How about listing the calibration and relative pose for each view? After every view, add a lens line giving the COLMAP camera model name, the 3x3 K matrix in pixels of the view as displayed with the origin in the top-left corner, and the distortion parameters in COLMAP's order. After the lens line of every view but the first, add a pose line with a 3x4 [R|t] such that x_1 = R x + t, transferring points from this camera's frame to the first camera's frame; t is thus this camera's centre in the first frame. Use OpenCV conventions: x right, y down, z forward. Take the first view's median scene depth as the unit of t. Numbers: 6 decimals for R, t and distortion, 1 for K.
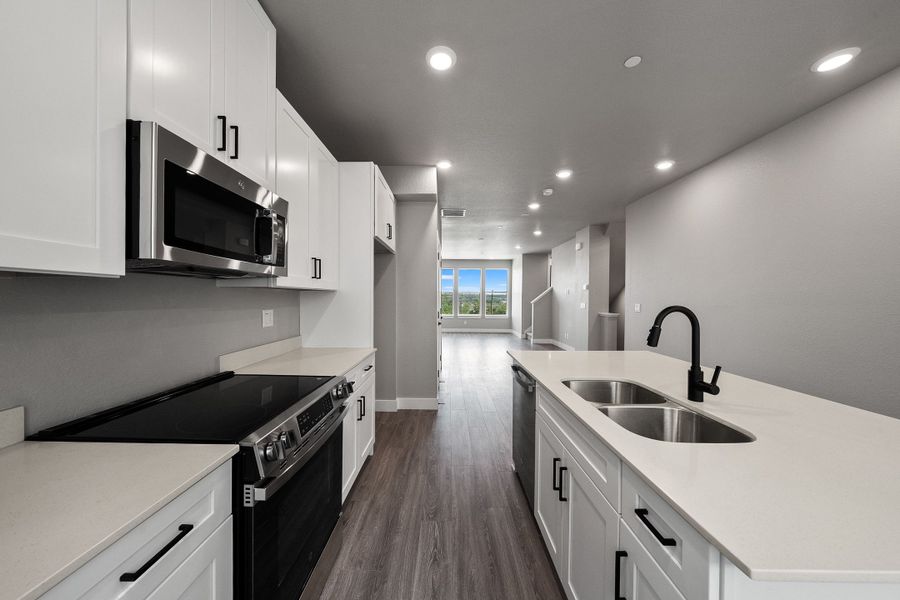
lens RADIAL K [[305.7, 0, 445.2], [0, 305.7, 299.3], [0, 0, 1]] dist [-0.004745, 0.000458]
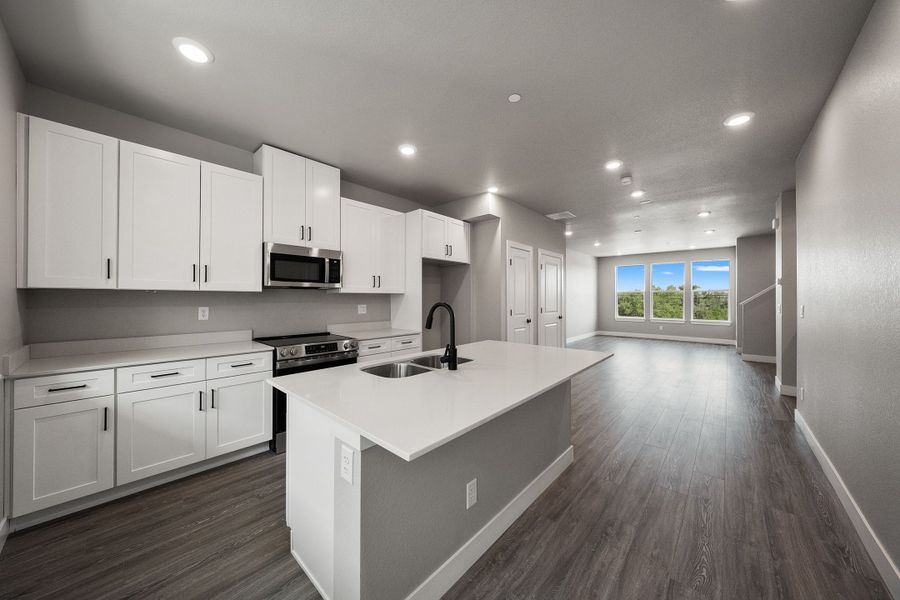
lens RADIAL K [[305.7, 0, 450.5], [0, 305.7, 295.3], [0, 0, 1]] dist [-0.004745, 0.000458]
pose [[0.754961, -0.009850, -0.655696, 0.212109], [-0.000698, 0.999875, -0.015824, 0.001351], [0.655770, 0.012404, 0.754859, -0.011470]]
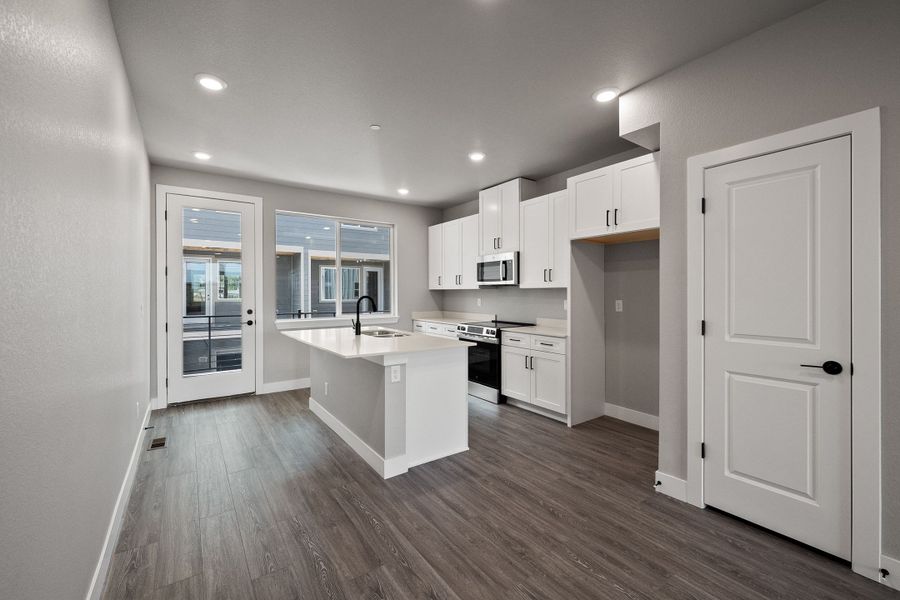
lens RADIAL K [[376.5, 0, 447.5], [0, 376.5, 295.1], [0, 0, 1]] dist [0.001495, -0.000635]
pose [[-0.804621, 0.001719, -0.593787, 0.247545], [-0.004326, 0.999952, 0.008756, -0.001887], [0.593773, 0.009614, -0.804575, 0.491353]]
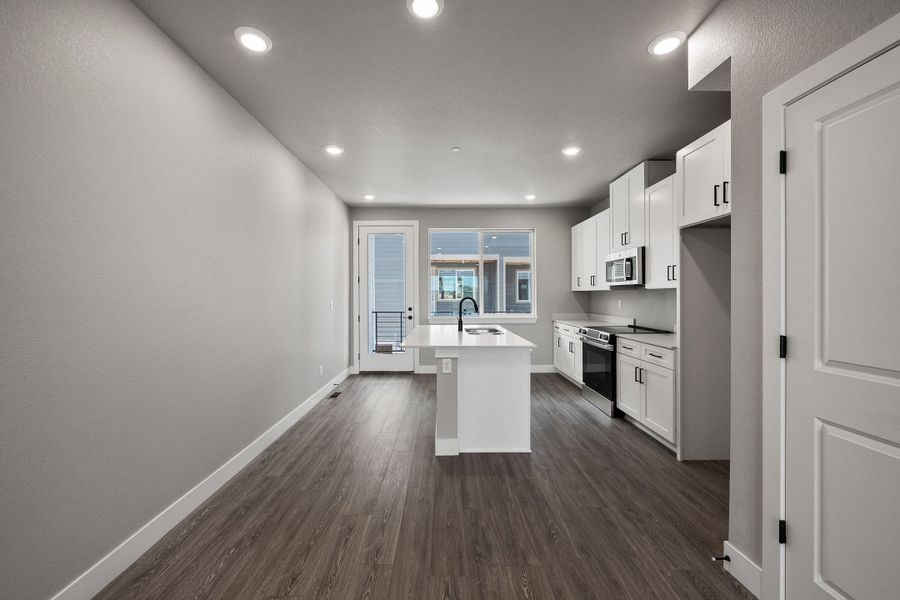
lens RADIAL K [[348.8, 0, 443.9], [0, 348.8, 296.7], [0, 0, 1]] dist [-0.000311, -0.000302]
pose [[-0.999683, 0.000257, -0.025187, 0.122197], [-0.000012, 0.999943, 0.010680, -0.002283], [0.025188, 0.010677, -0.999626, 0.537553]]
